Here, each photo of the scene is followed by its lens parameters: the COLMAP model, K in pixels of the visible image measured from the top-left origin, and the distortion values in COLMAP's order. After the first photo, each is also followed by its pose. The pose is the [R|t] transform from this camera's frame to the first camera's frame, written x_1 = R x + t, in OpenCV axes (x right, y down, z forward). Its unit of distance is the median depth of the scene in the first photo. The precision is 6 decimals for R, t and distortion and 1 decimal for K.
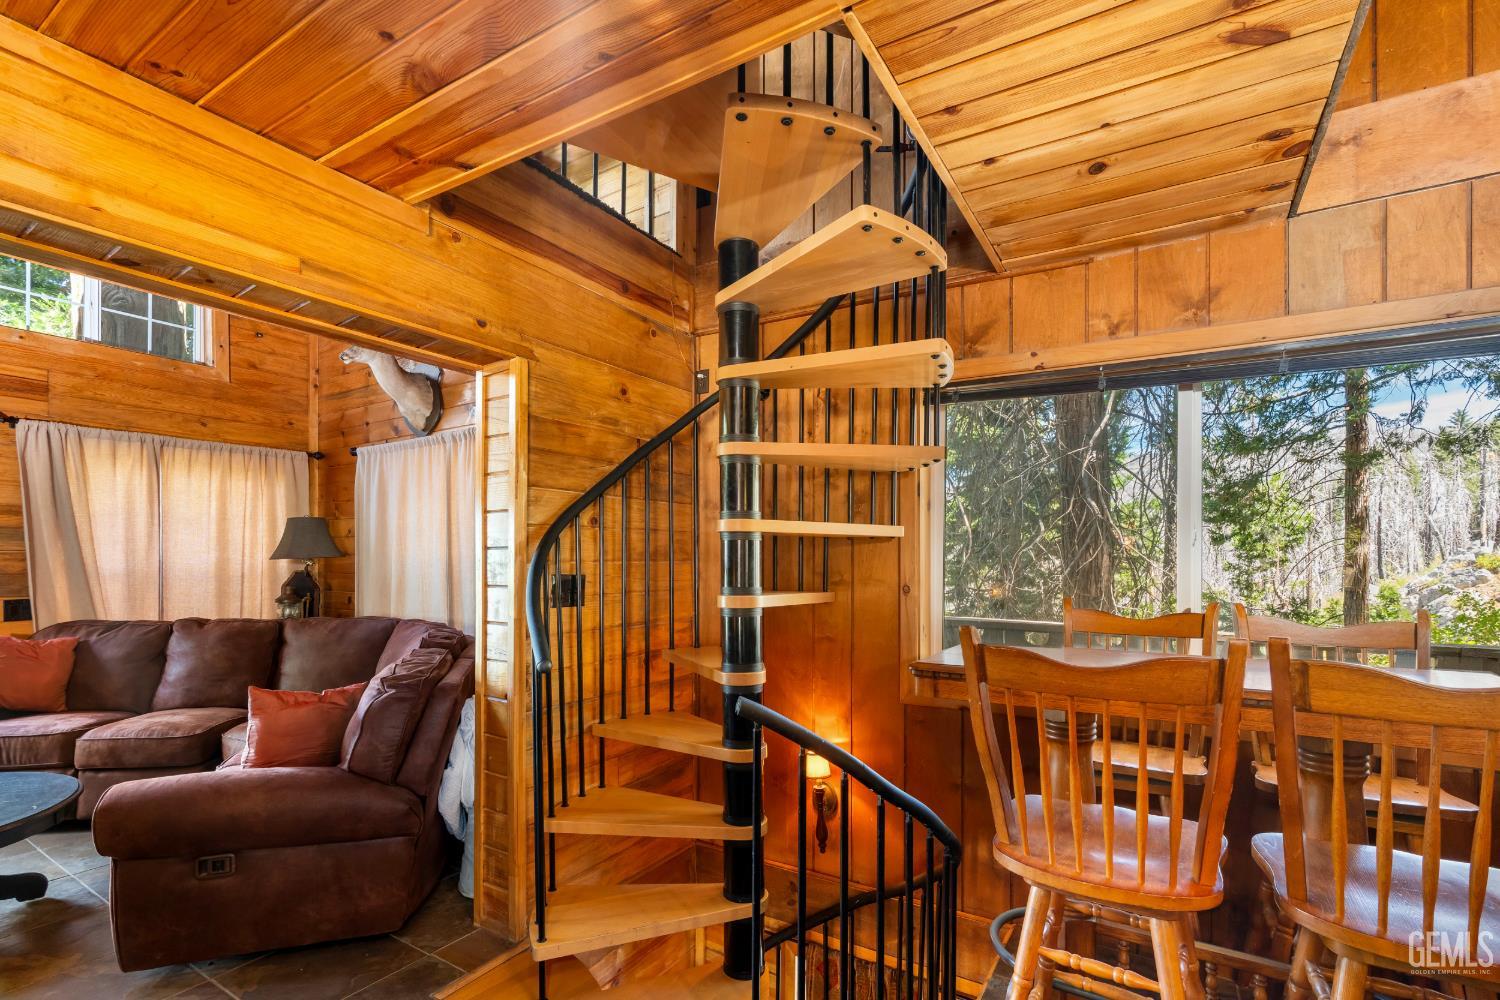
lens RADIAL K [[687.9, 0, 737.7], [0, 687.9, 561.4], [0, 0, 1]] dist [-0.005510, 0.000431]
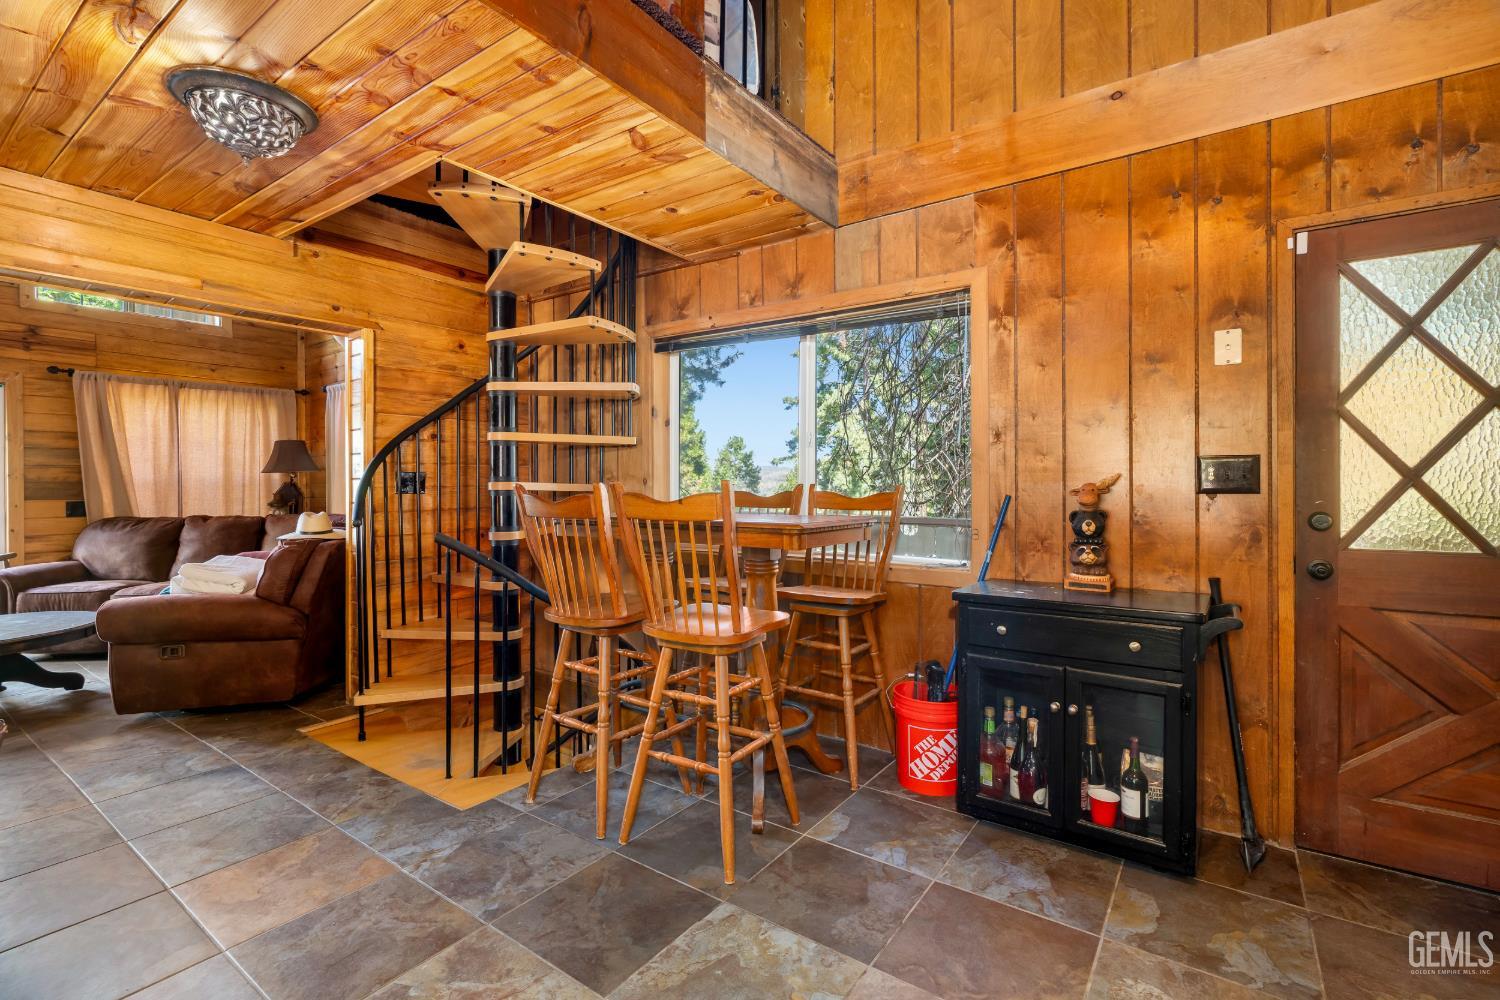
lens RADIAL K [[672.6, 0, 745.6], [0, 672.6, 489.3], [0, 0, 1]] dist [-0.007543, 0.000968]
pose [[0.998525, -0.007725, -0.053746, 0.501507], [0.007933, 0.999962, 0.003648, 0.051309], [0.053715, -0.004069, 0.998548, -0.370071]]
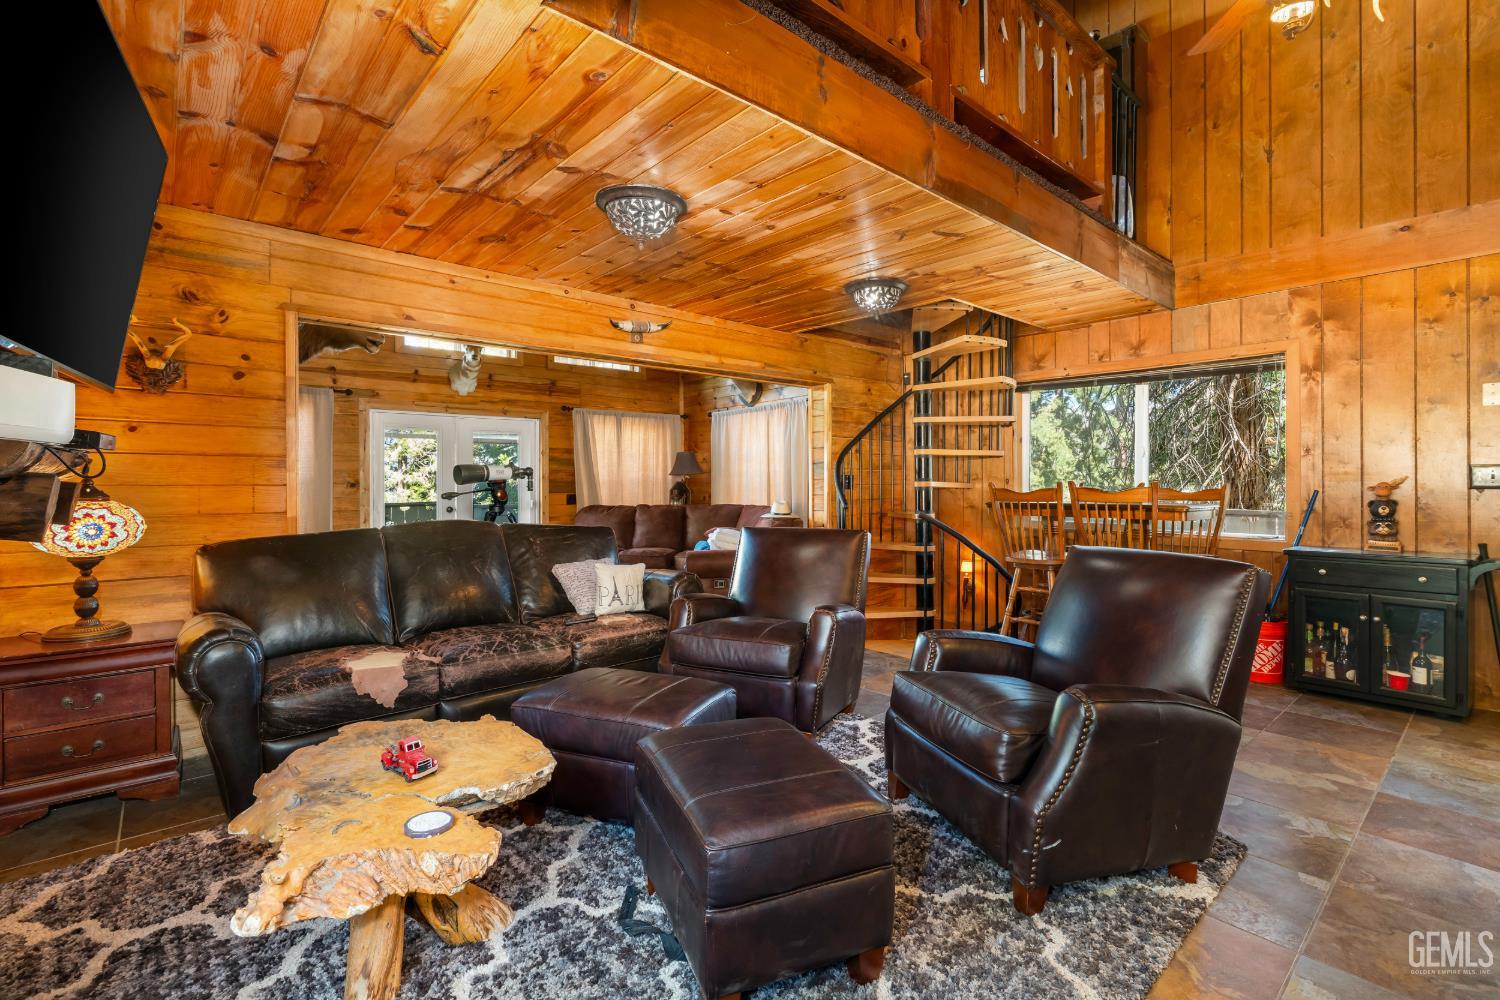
lens RADIAL K [[676.7, 0, 752.7], [0, 676.7, 485.8], [0, 0, 1]] dist [-0.002446, 0.001635]
pose [[0.959861, -0.006310, -0.280406, 0.074149], [0.005601, 0.999979, -0.003329, 0.054735], [0.280421, 0.001625, 0.959876, -1.117926]]
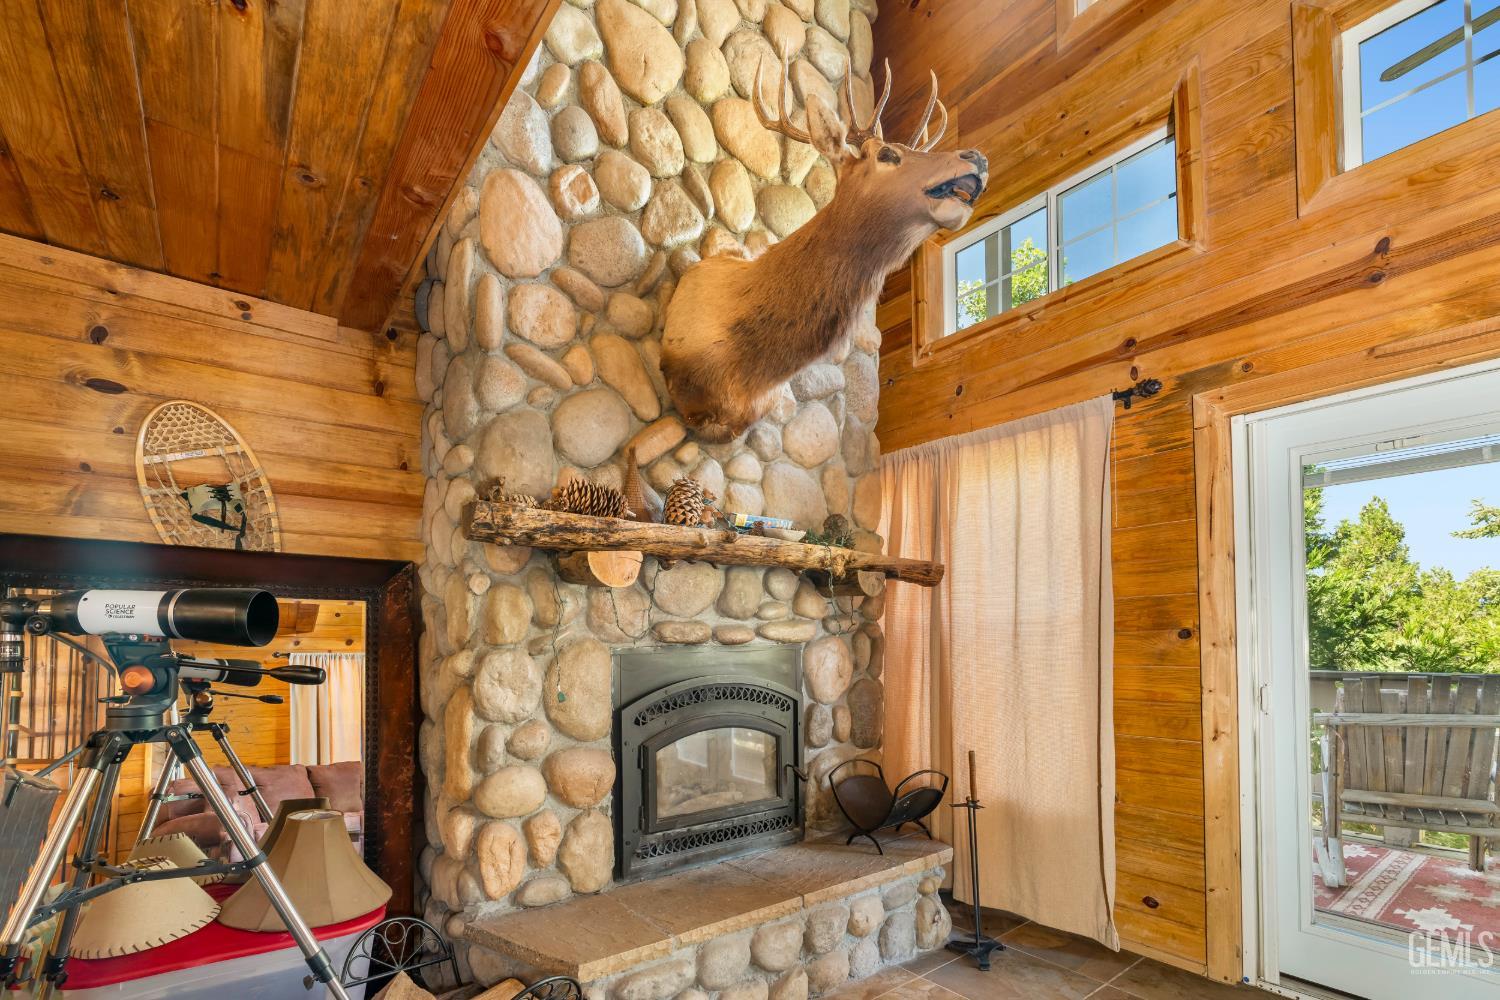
lens RADIAL K [[690.1, 0, 778.1], [0, 690.1, 622.6], [0, 0, 1]] dist [-0.003885, 0.000202]
pose [[-0.321934, -0.021096, -0.946527, -0.873304], [0.002159, 0.999733, -0.023016, 0.042301], [0.946760, -0.009454, -0.321802, 0.487768]]
